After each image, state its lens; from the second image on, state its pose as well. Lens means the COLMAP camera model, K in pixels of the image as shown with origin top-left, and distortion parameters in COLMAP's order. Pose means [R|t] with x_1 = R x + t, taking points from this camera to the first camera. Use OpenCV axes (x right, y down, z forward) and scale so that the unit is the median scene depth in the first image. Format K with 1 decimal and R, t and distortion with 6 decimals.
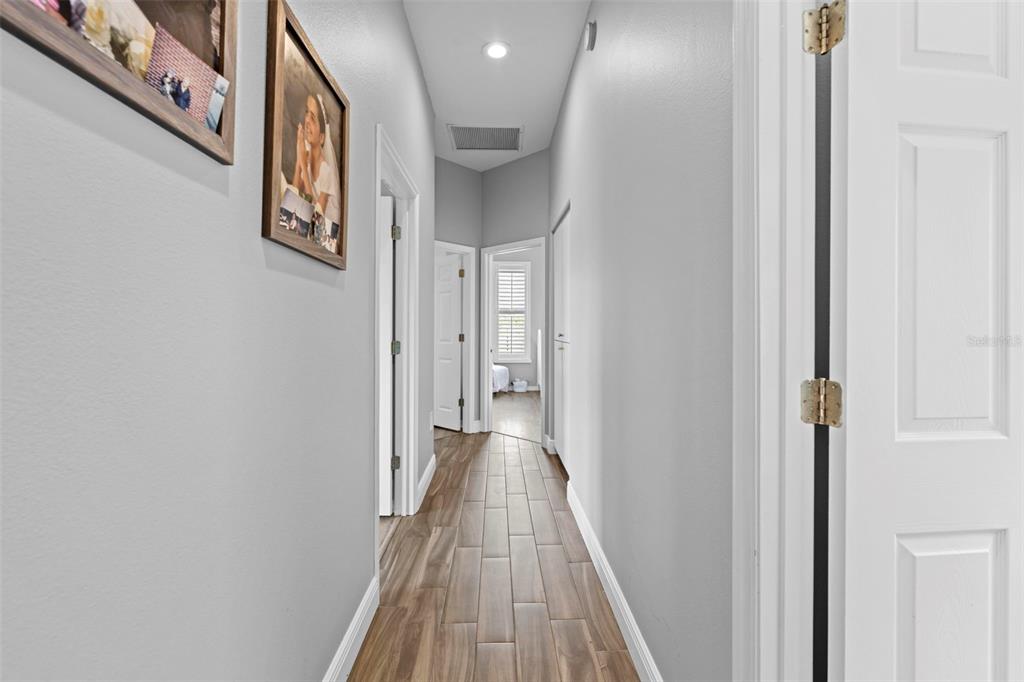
lens RADIAL K [[429.9, 0, 513.7], [0, 429.9, 326.8], [0, 0, 1]] dist [-0.000313, -0.000011]
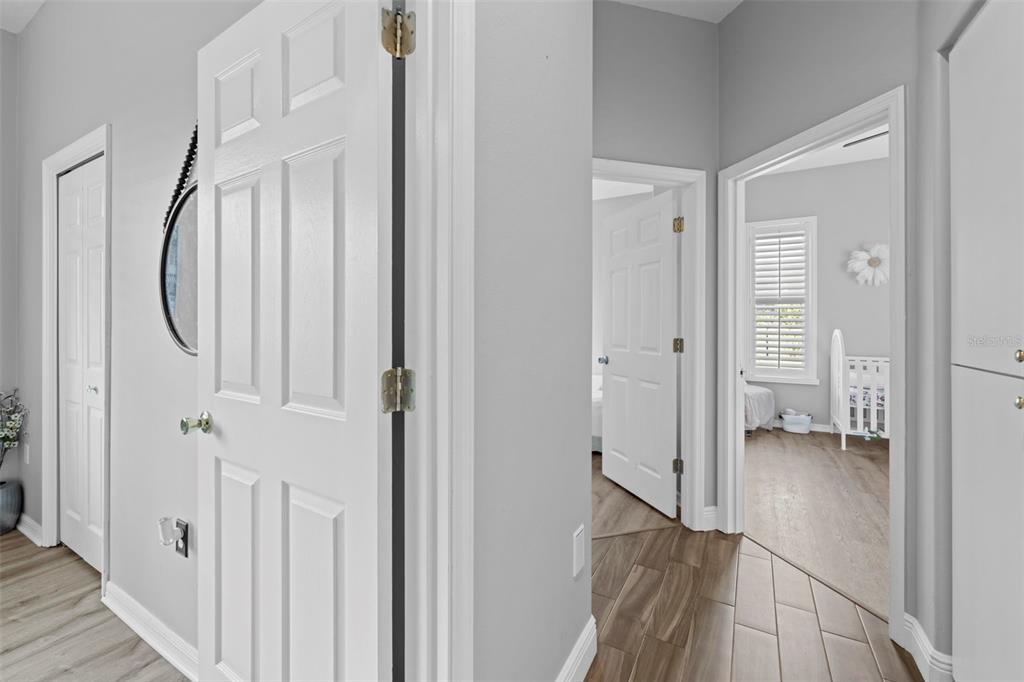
lens RADIAL K [[450.9, 0, 512.9], [0, 450.9, 326.8], [0, 0, 1]] dist [0.024110, 0.000131]
pose [[0.866428, 0.000142, -0.499302, -0.017491], [0.001826, 0.999992, 0.003453, 0.000036], [0.499298, -0.003904, 0.866421, 0.399734]]
